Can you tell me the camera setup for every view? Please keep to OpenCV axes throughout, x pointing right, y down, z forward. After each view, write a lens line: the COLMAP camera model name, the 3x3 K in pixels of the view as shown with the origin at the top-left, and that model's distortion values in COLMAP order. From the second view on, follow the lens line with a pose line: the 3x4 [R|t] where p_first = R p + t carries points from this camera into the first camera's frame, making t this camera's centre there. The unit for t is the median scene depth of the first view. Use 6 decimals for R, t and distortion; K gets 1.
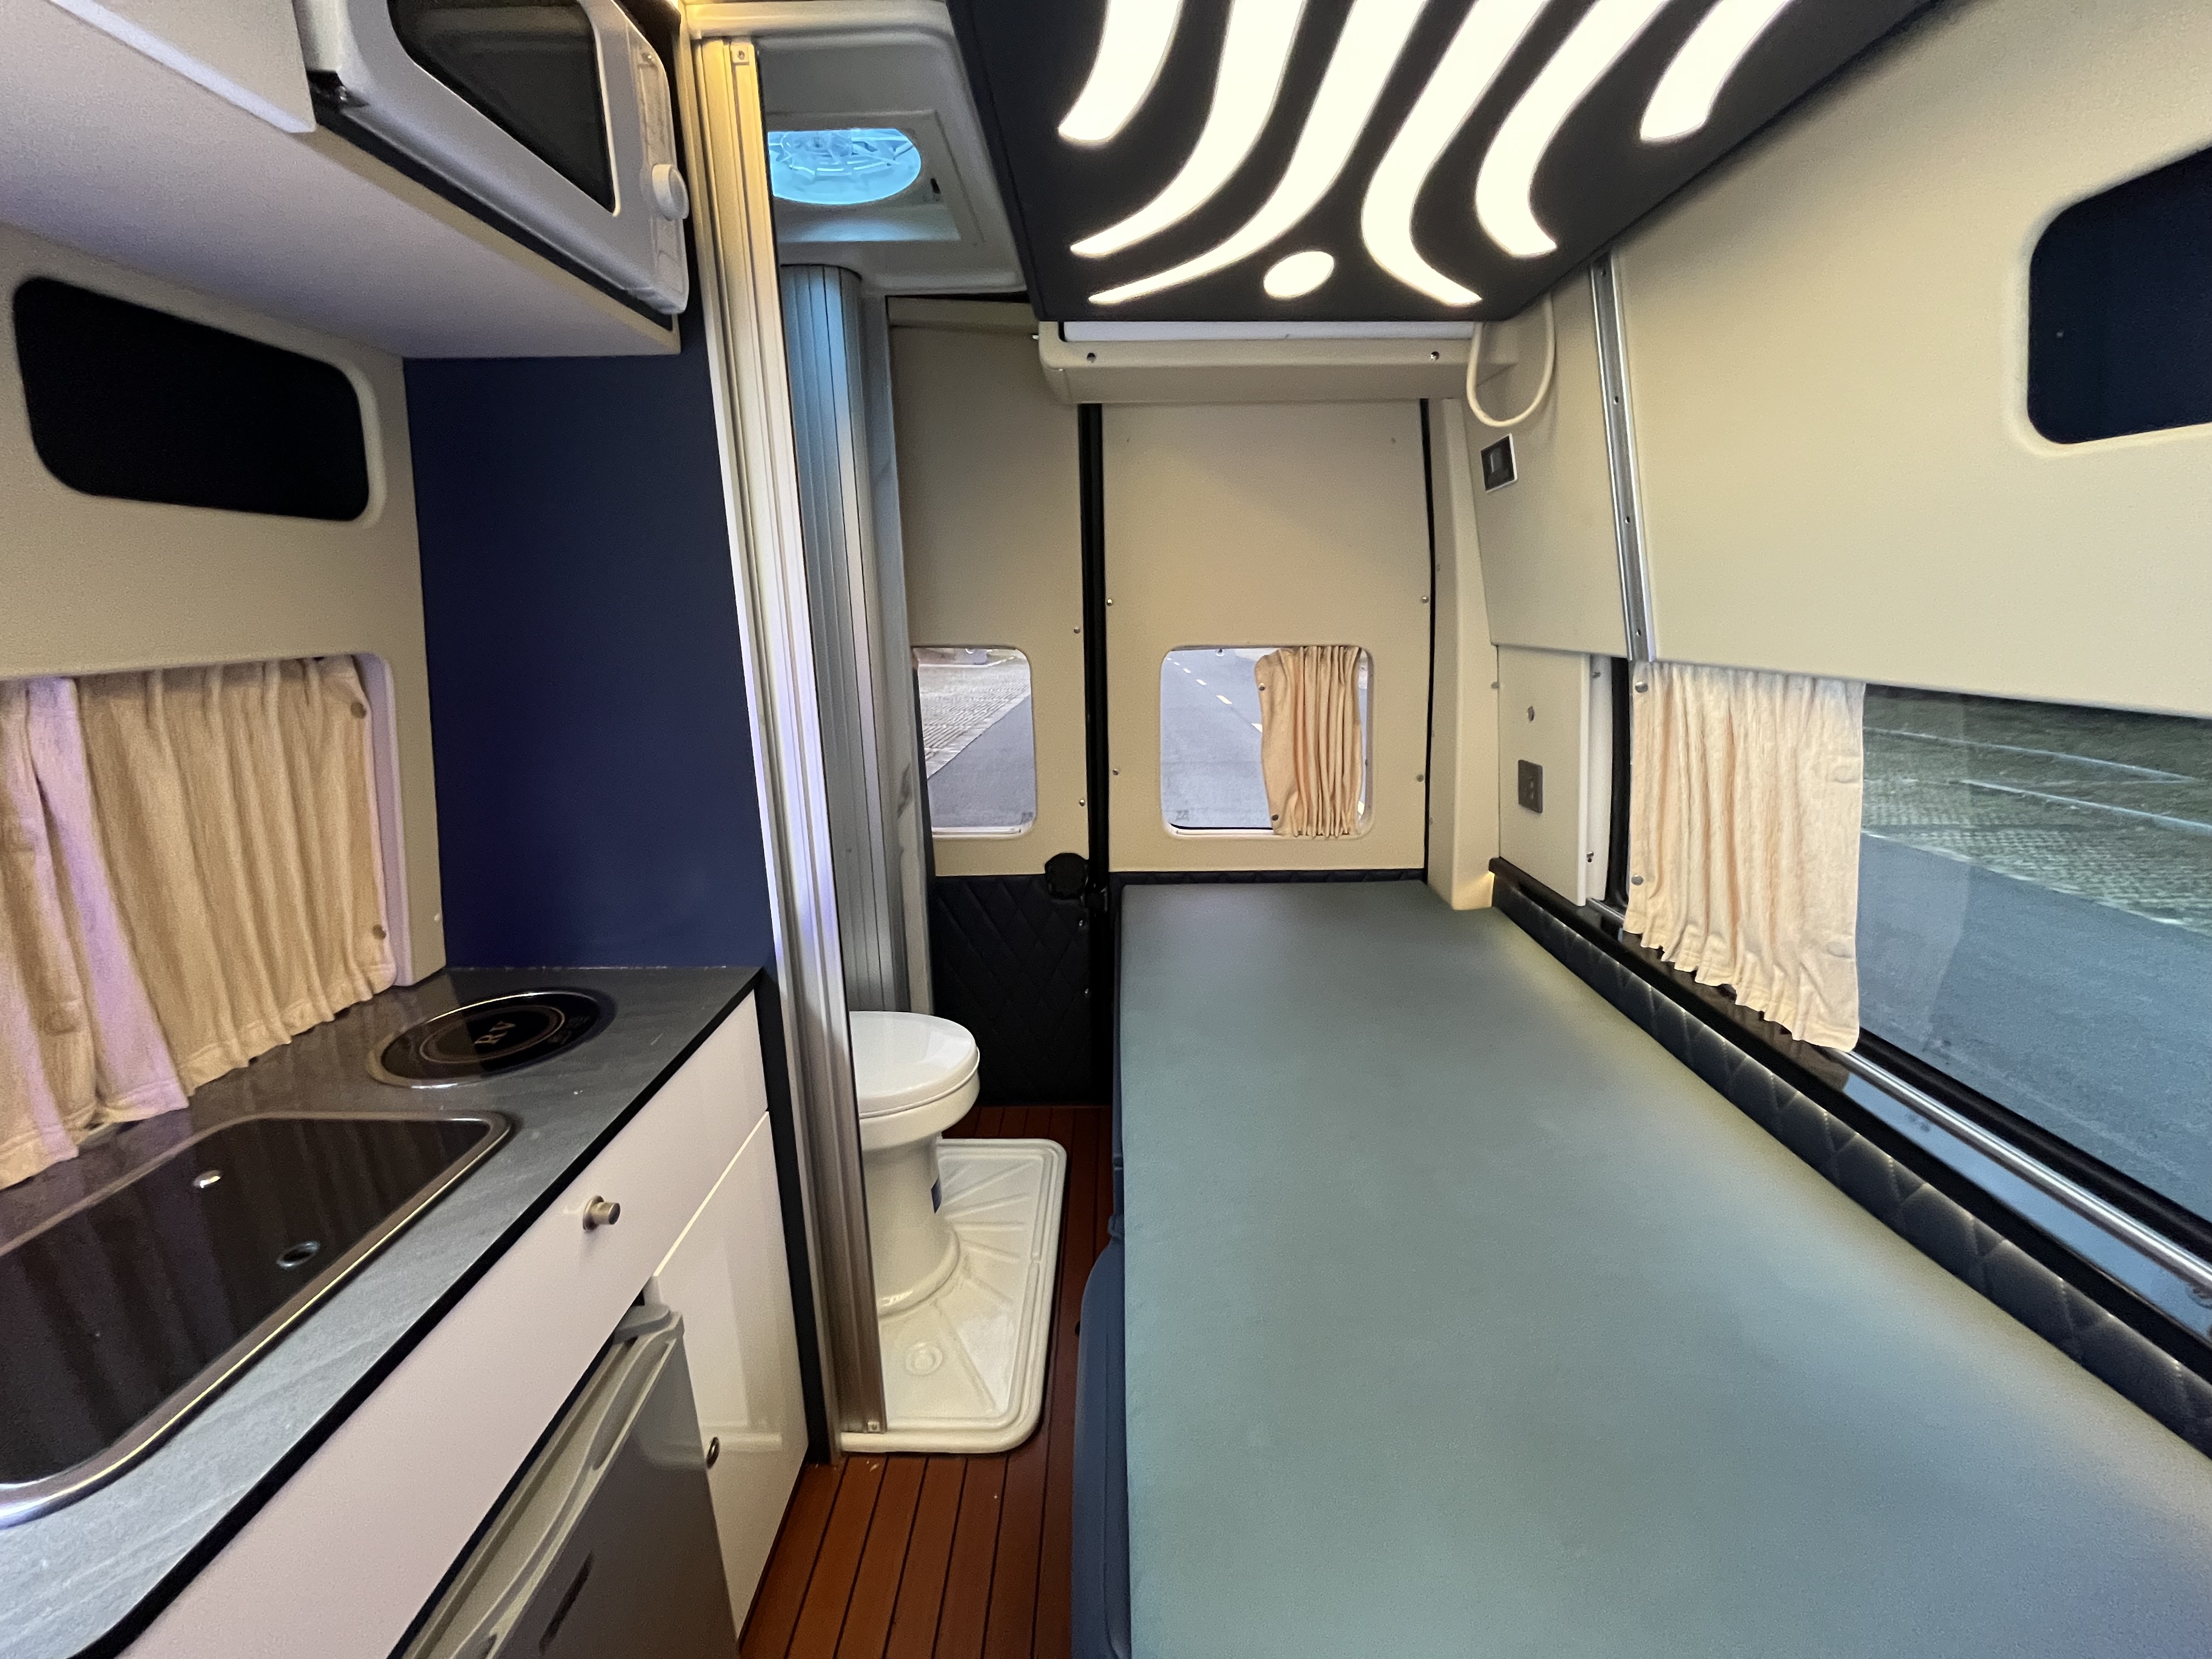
lens RADIAL K [[894.2, 0, 1111.7], [0, 894.2, 835.3], [0, 0, 1]] dist [-0.004175, 0.000269]
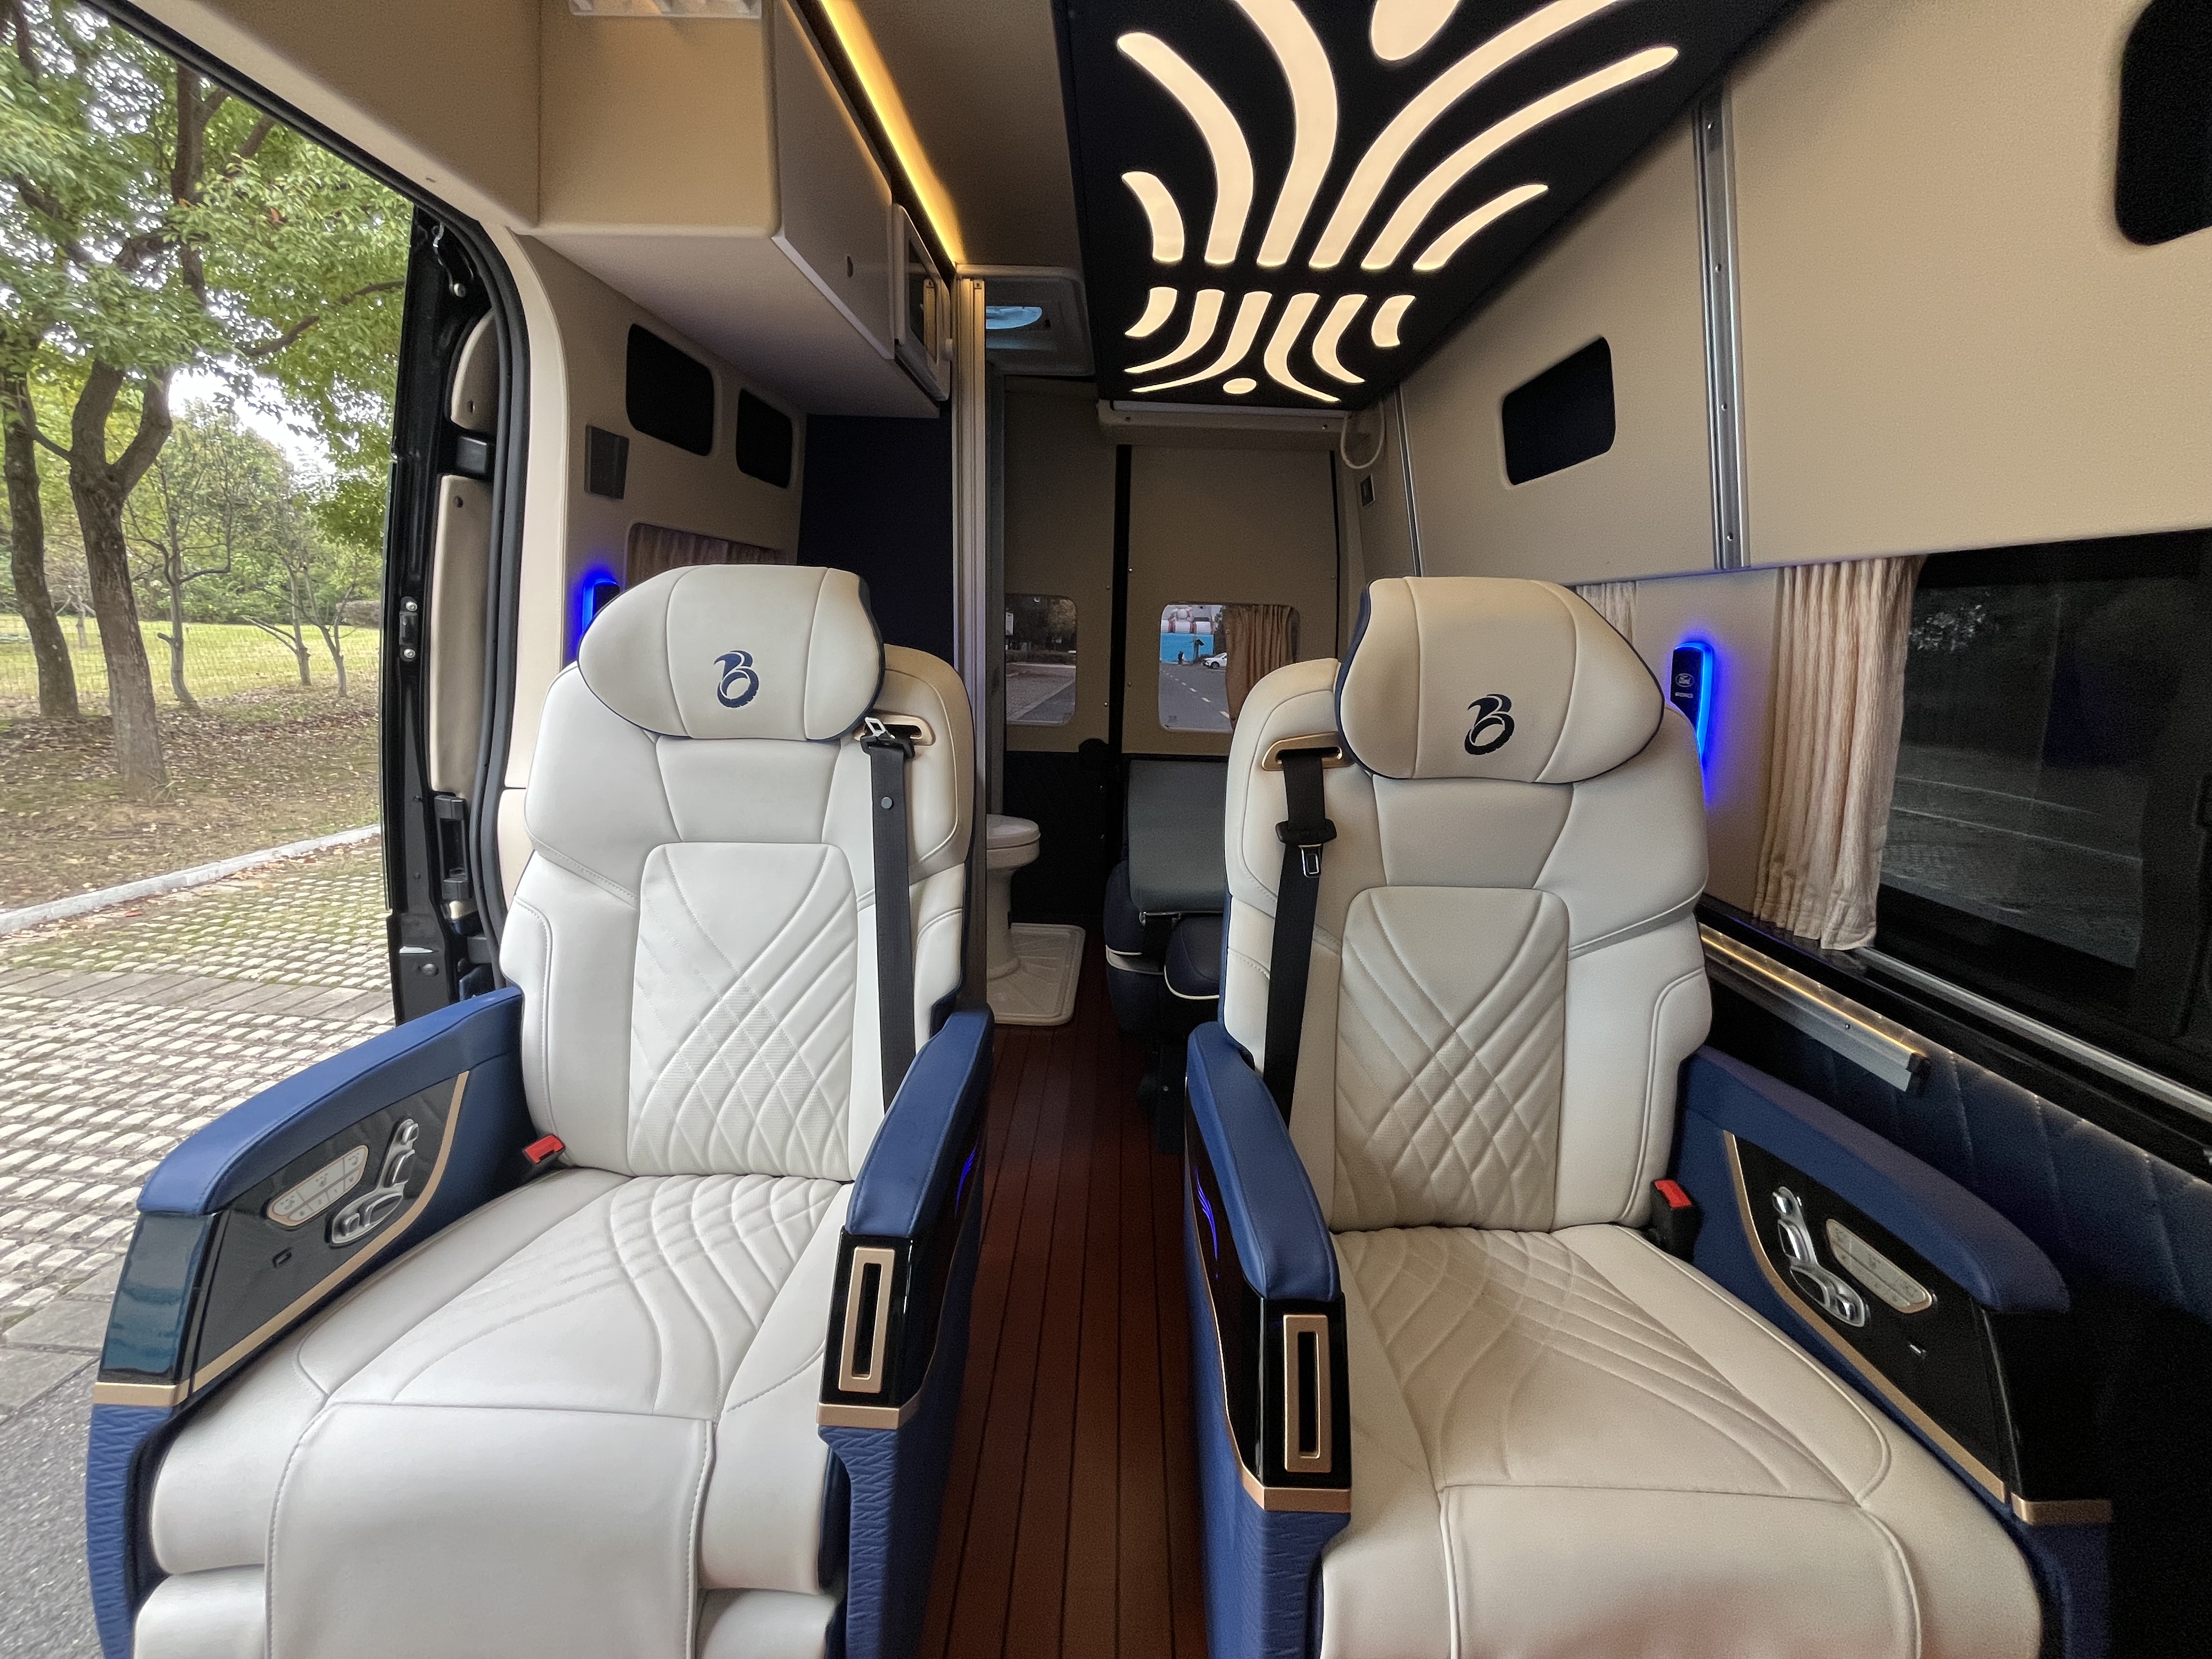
lens RADIAL K [[894.2, 0, 1106.4], [0, 894.2, 833.9], [0, 0, 1]] dist [-0.004175, 0.000269]
pose [[0.999074, 0.042748, -0.004892, -0.022200], [-0.042876, 0.998630, -0.029992, 0.329766], [0.003603, 0.030174, 0.999538, -0.725873]]
